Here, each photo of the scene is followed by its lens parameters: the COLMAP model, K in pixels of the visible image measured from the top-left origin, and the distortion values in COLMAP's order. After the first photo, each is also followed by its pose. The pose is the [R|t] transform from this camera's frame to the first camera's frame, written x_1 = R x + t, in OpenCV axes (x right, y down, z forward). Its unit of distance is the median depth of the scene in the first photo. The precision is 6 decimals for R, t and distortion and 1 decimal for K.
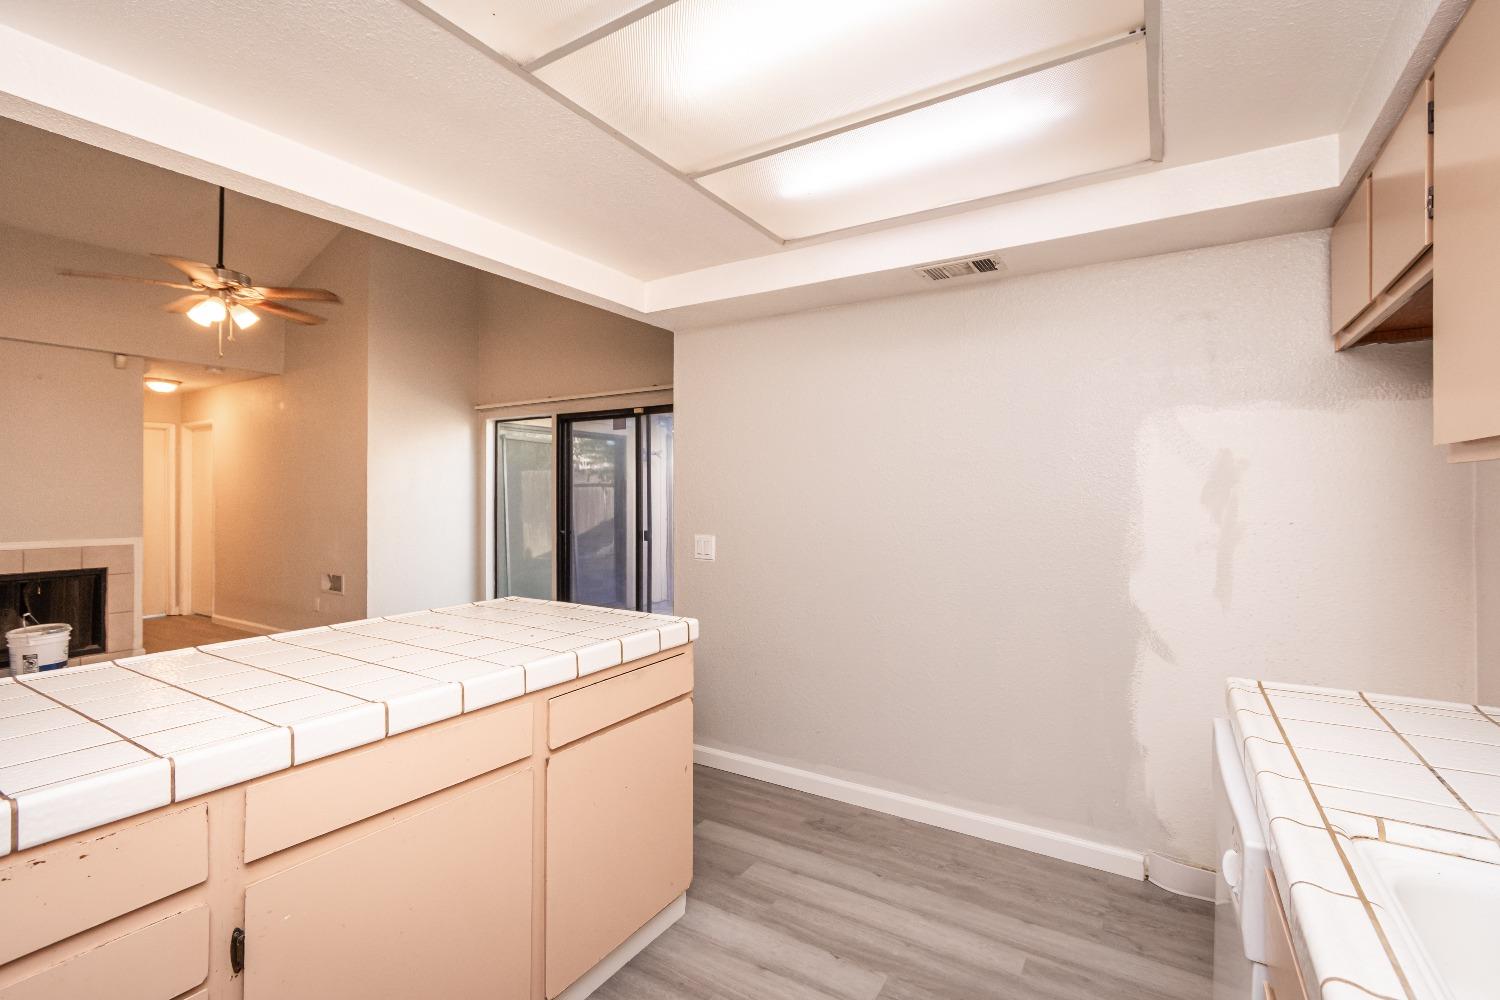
lens RADIAL K [[687.6, 0, 747.6], [0, 687.6, 486.9], [0, 0, 1]] dist [0.004323, 0.000114]
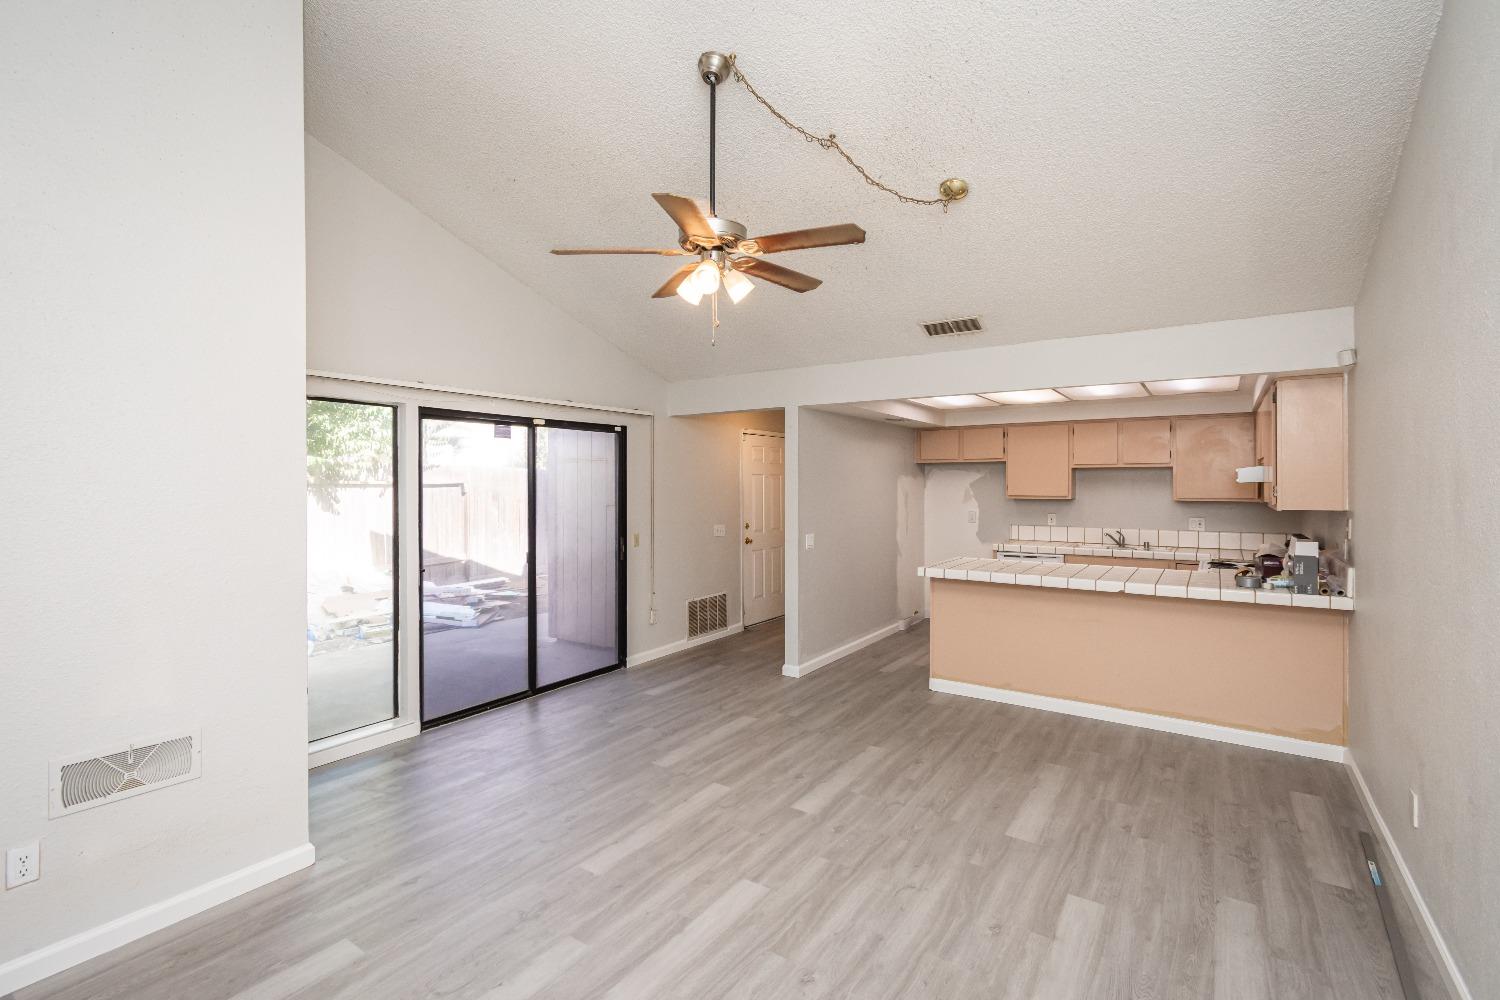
lens RADIAL K [[687.6, 0, 761.3], [0, 687.6, 486.4], [0, 0, 1]] dist [0.004323, 0.000114]
pose [[0.020477, -0.003536, 0.999784, -1.075995], [-0.008714, 0.999955, 0.003715, -0.030914], [-0.999752, -0.008788, 0.020445, 0.680892]]
